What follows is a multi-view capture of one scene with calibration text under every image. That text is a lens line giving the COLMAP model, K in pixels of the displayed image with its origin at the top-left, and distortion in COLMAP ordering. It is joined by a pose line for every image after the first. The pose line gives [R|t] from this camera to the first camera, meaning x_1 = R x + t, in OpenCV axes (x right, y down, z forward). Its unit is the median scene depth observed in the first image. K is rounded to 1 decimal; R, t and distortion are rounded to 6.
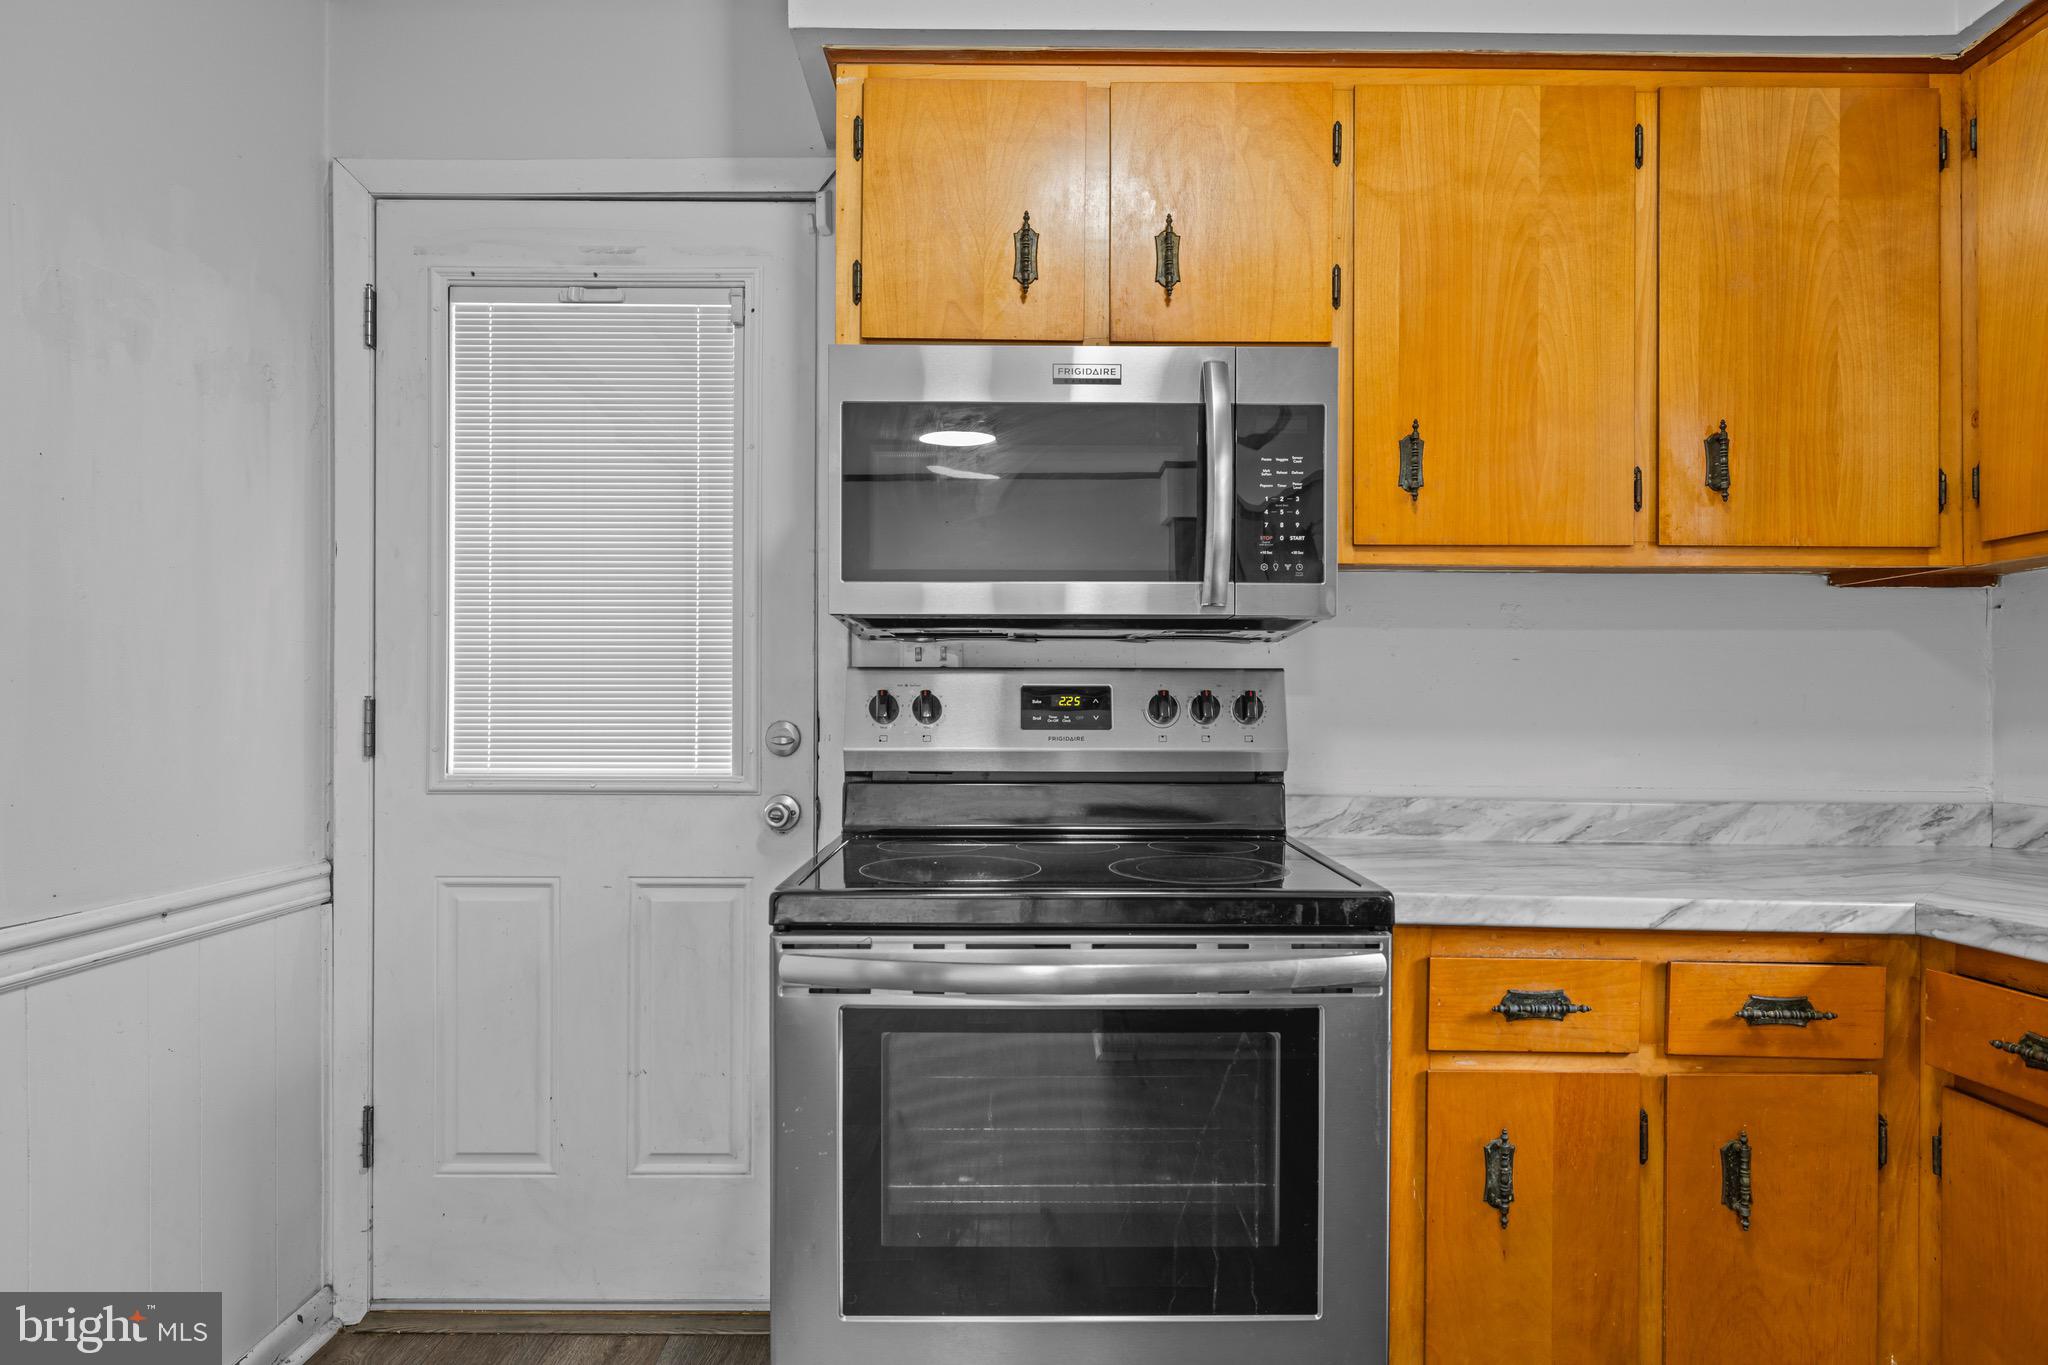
lens RADIAL K [[1144.5, 0, 1020.3], [0, 1144.5, 709.3], [0, 0, 1]] dist [-0.000097, -0.000076]
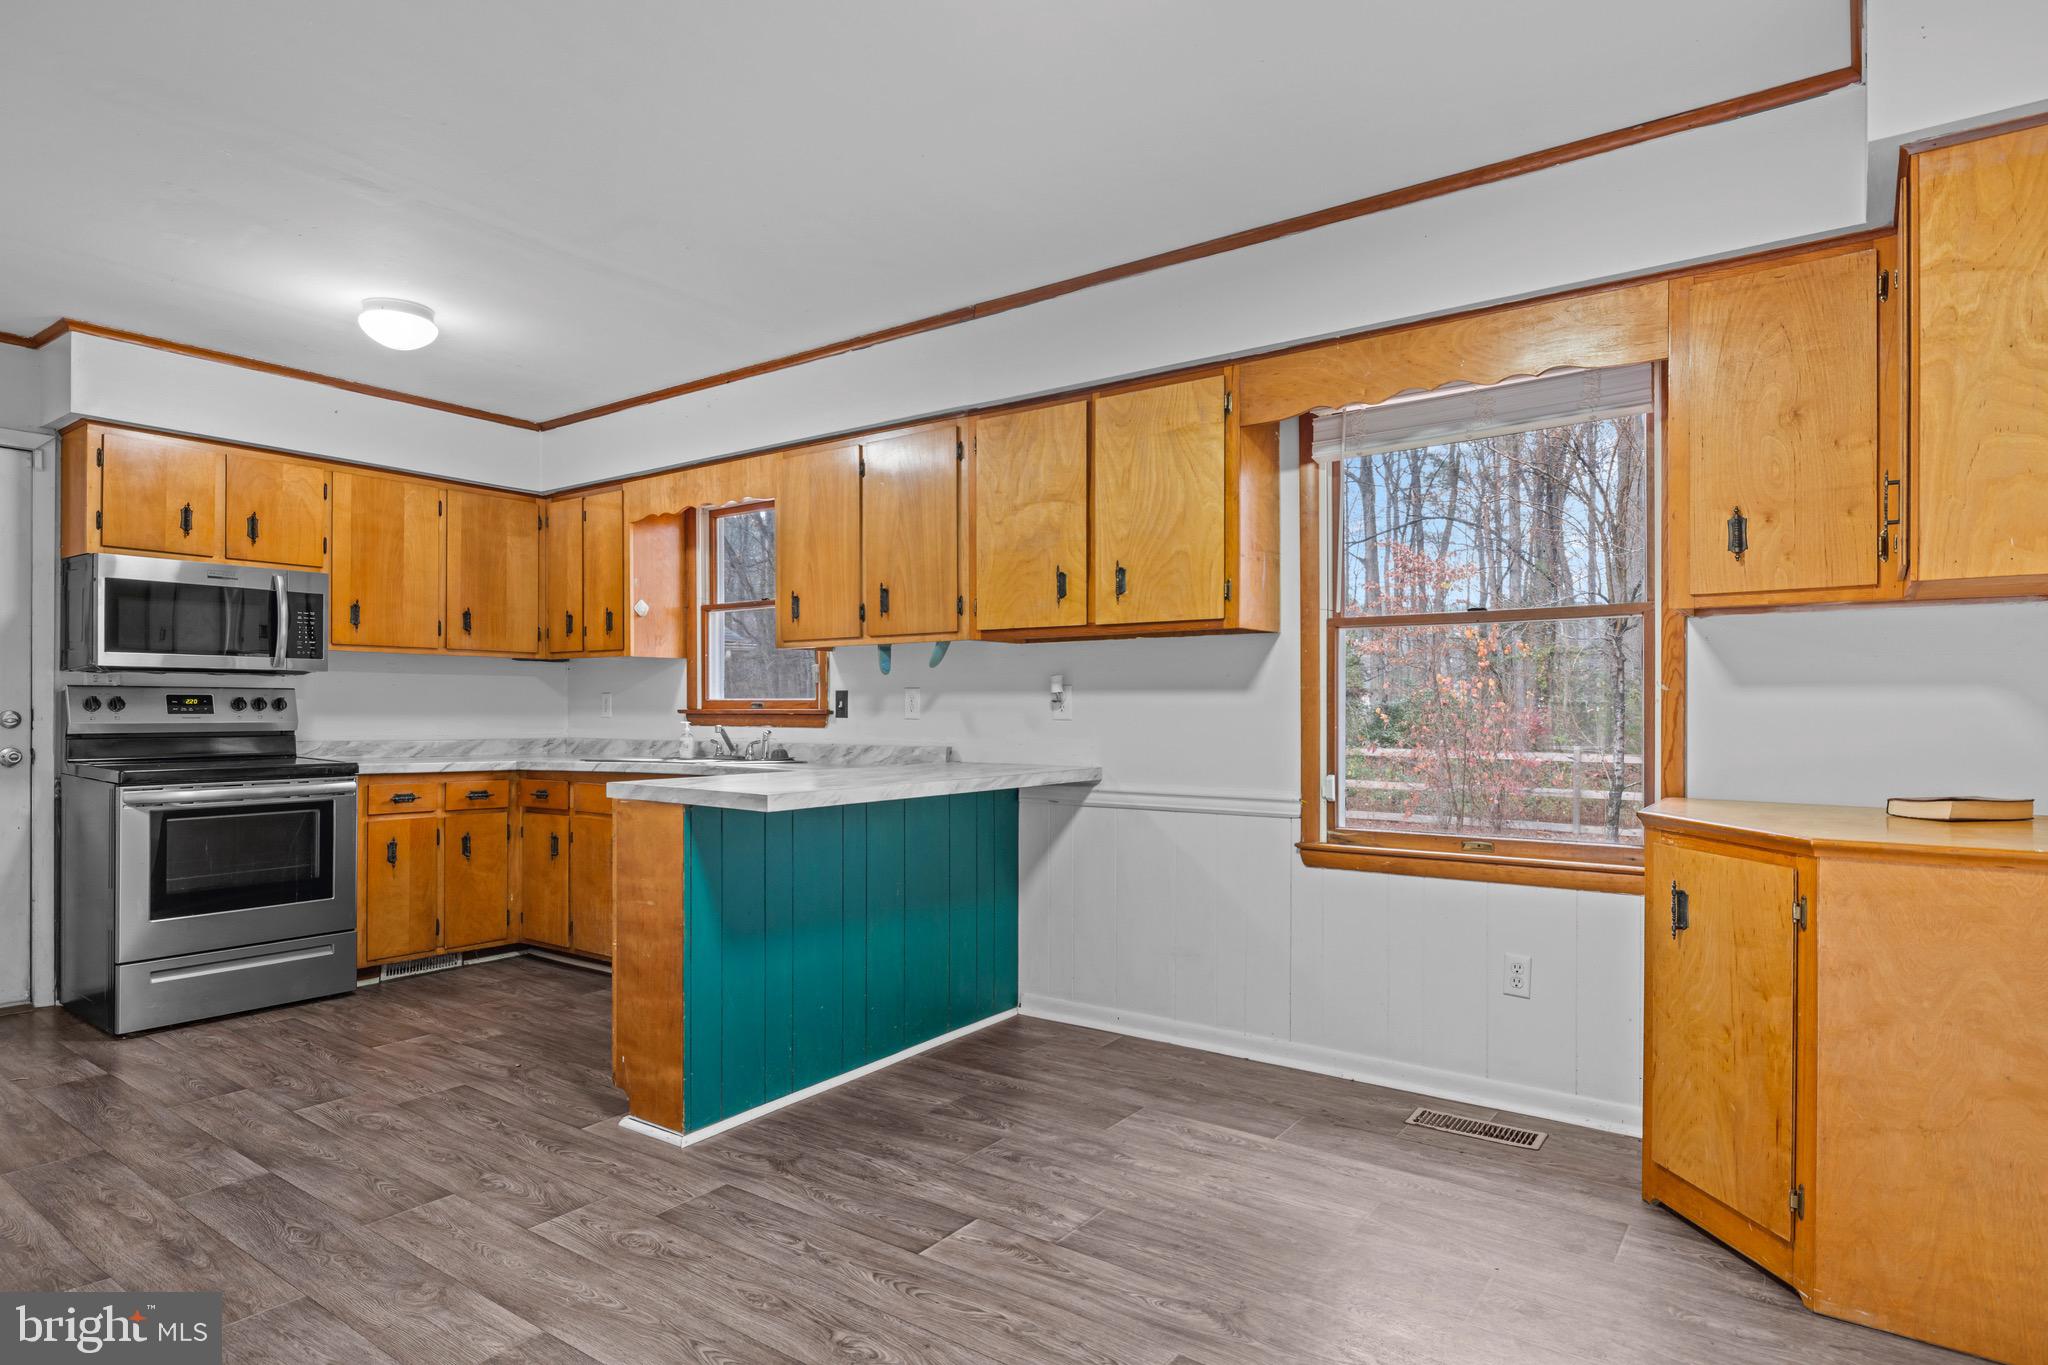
lens RADIAL K [[1124.9, 0, 1023.7], [0, 1124.9, 701.4], [0, 0, 1]] dist [0.001764, -0.001390]
pose [[0.586381, 0.003157, 0.810029, -0.886249], [0.001233, 0.999988, -0.004790, 0.005848], [-0.810034, 0.003807, 0.586370, -1.839719]]
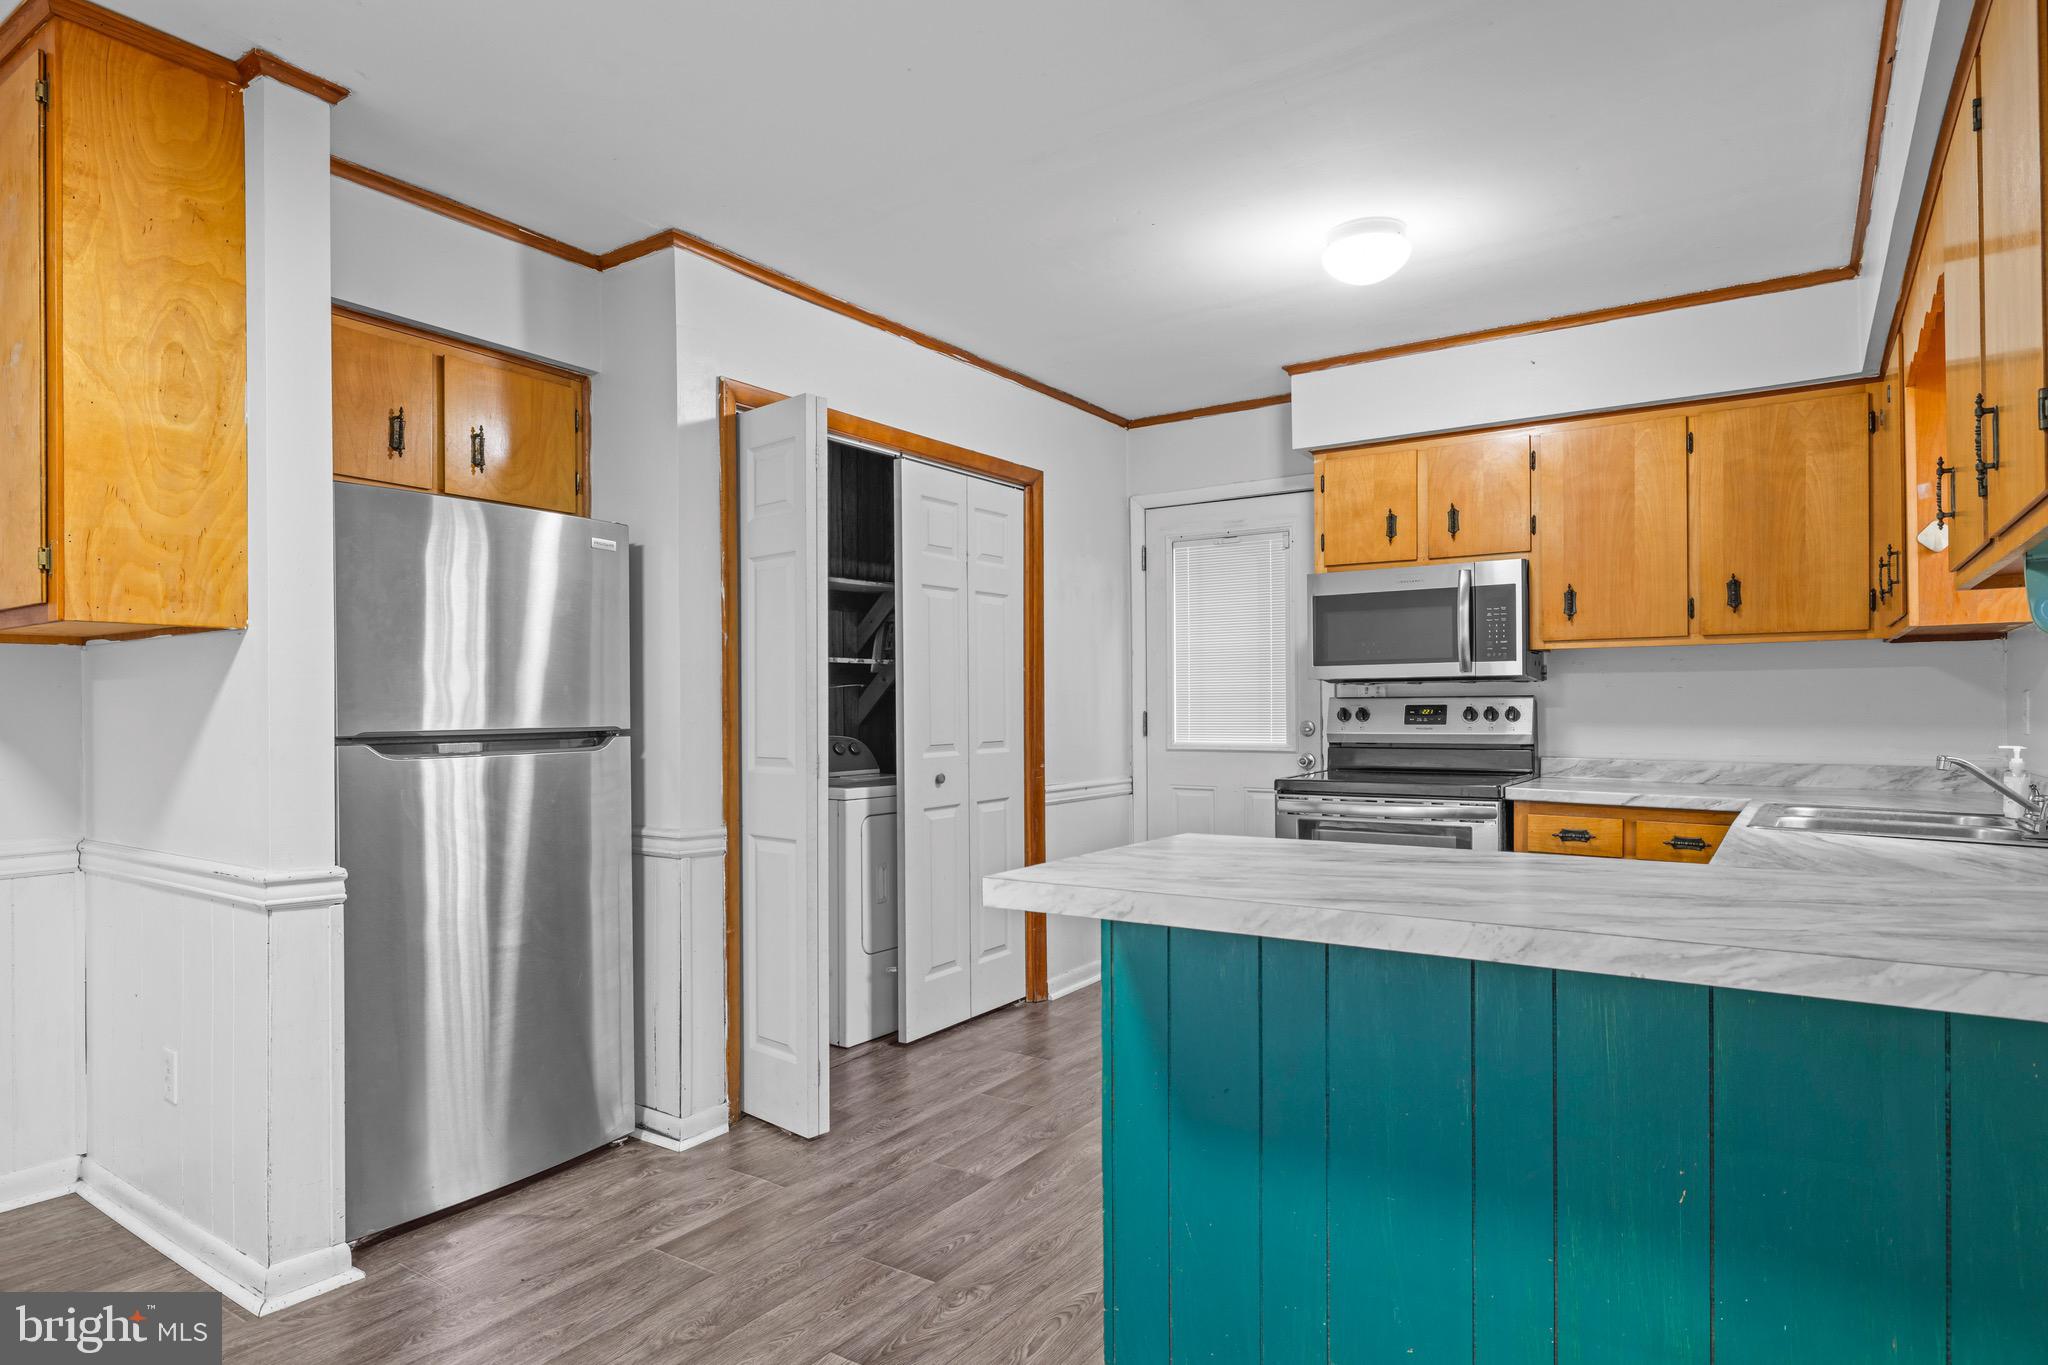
lens RADIAL K [[1144.5, 0, 1020.3], [0, 1144.5, 709.3], [0, 0, 1]] dist [-0.000097, -0.000076]
pose [[0.829062, -0.008360, -0.559094, 0.691288], [0.007839, 0.999964, -0.003328, -0.011587], [0.559102, -0.001624, 0.829097, -1.405380]]
